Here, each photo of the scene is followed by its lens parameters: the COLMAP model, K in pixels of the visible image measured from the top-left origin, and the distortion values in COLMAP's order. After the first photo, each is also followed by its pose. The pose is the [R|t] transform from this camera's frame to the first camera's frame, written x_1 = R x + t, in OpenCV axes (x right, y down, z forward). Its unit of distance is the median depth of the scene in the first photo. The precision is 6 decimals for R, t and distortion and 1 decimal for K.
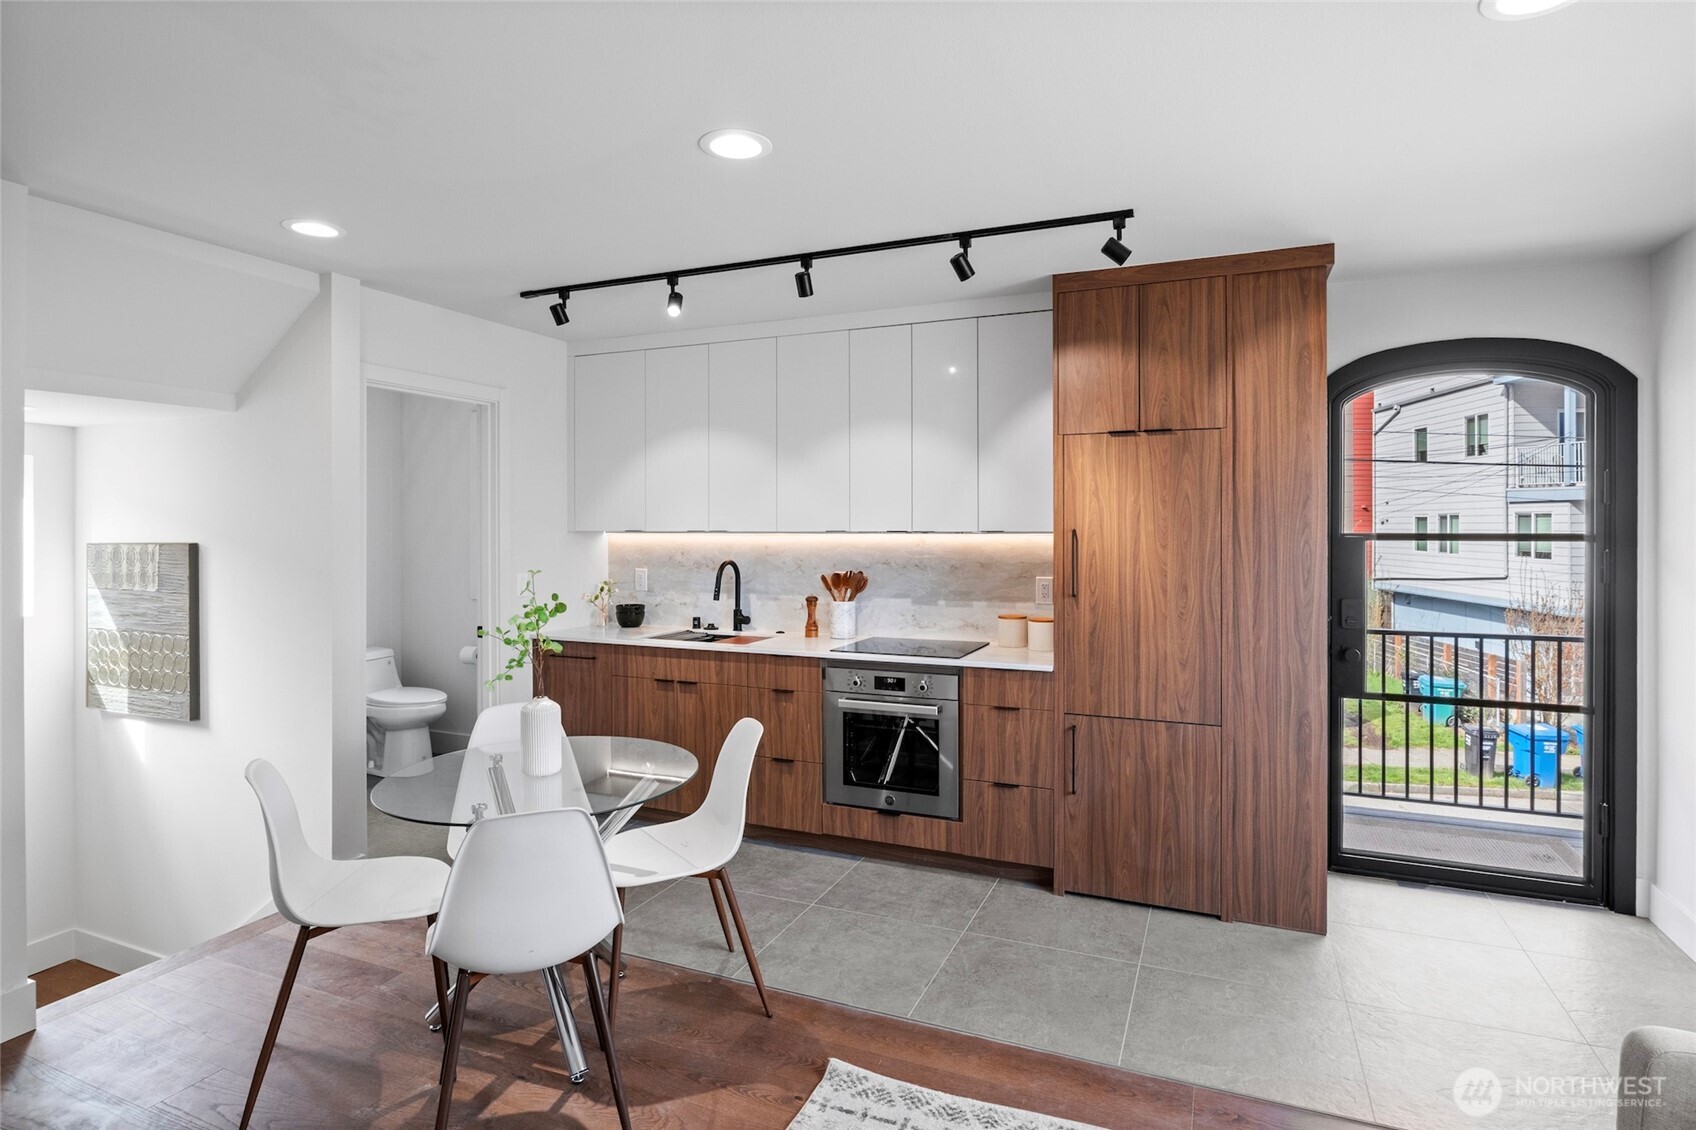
lens RADIAL K [[890.8, 0, 848.9], [0, 890.8, 532.9], [0, 0, 1]] dist [-0.005196, -0.000619]
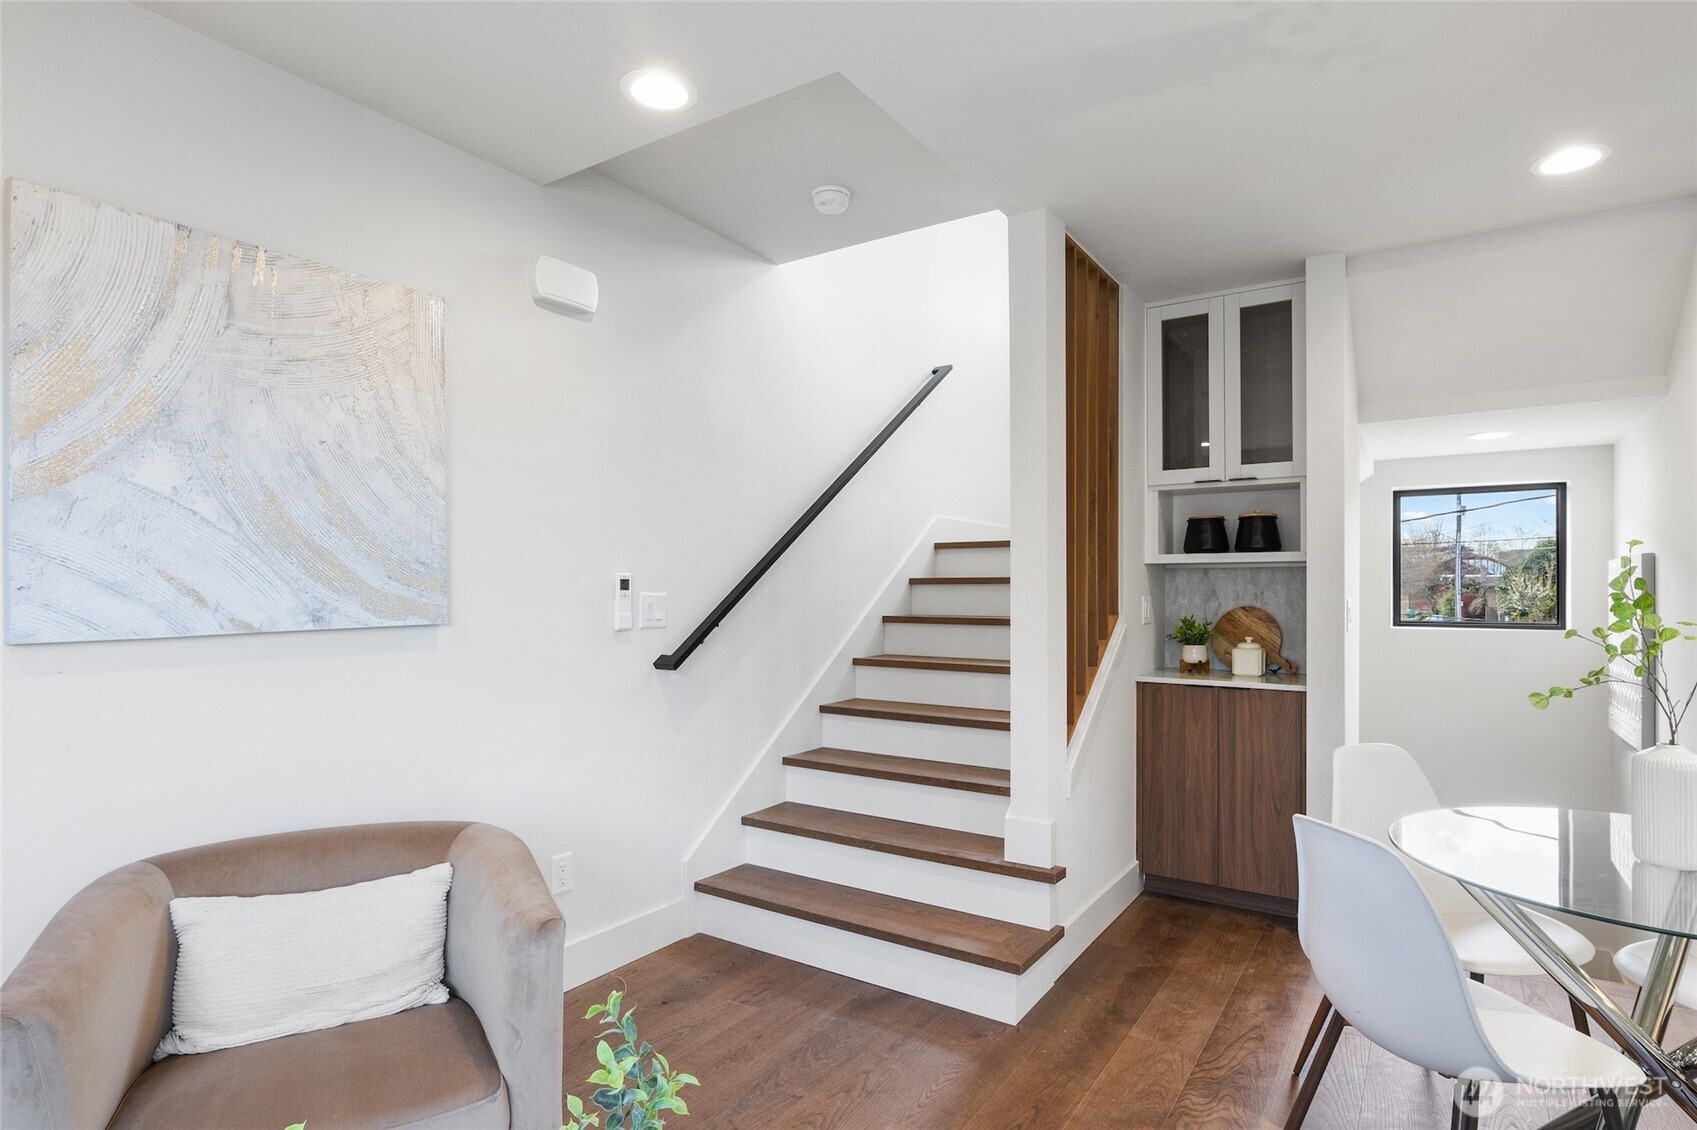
lens RADIAL K [[882.7, 0, 856.4], [0, 882.7, 587.5], [0, 0, 1]] dist [-0.013222, -0.000069]
pose [[-0.178661, -0.002511, -0.983908, 0.270093], [-0.011203, 0.999937, -0.000517, 0.057704], [0.983847, 0.010931, -0.178678, 0.390394]]
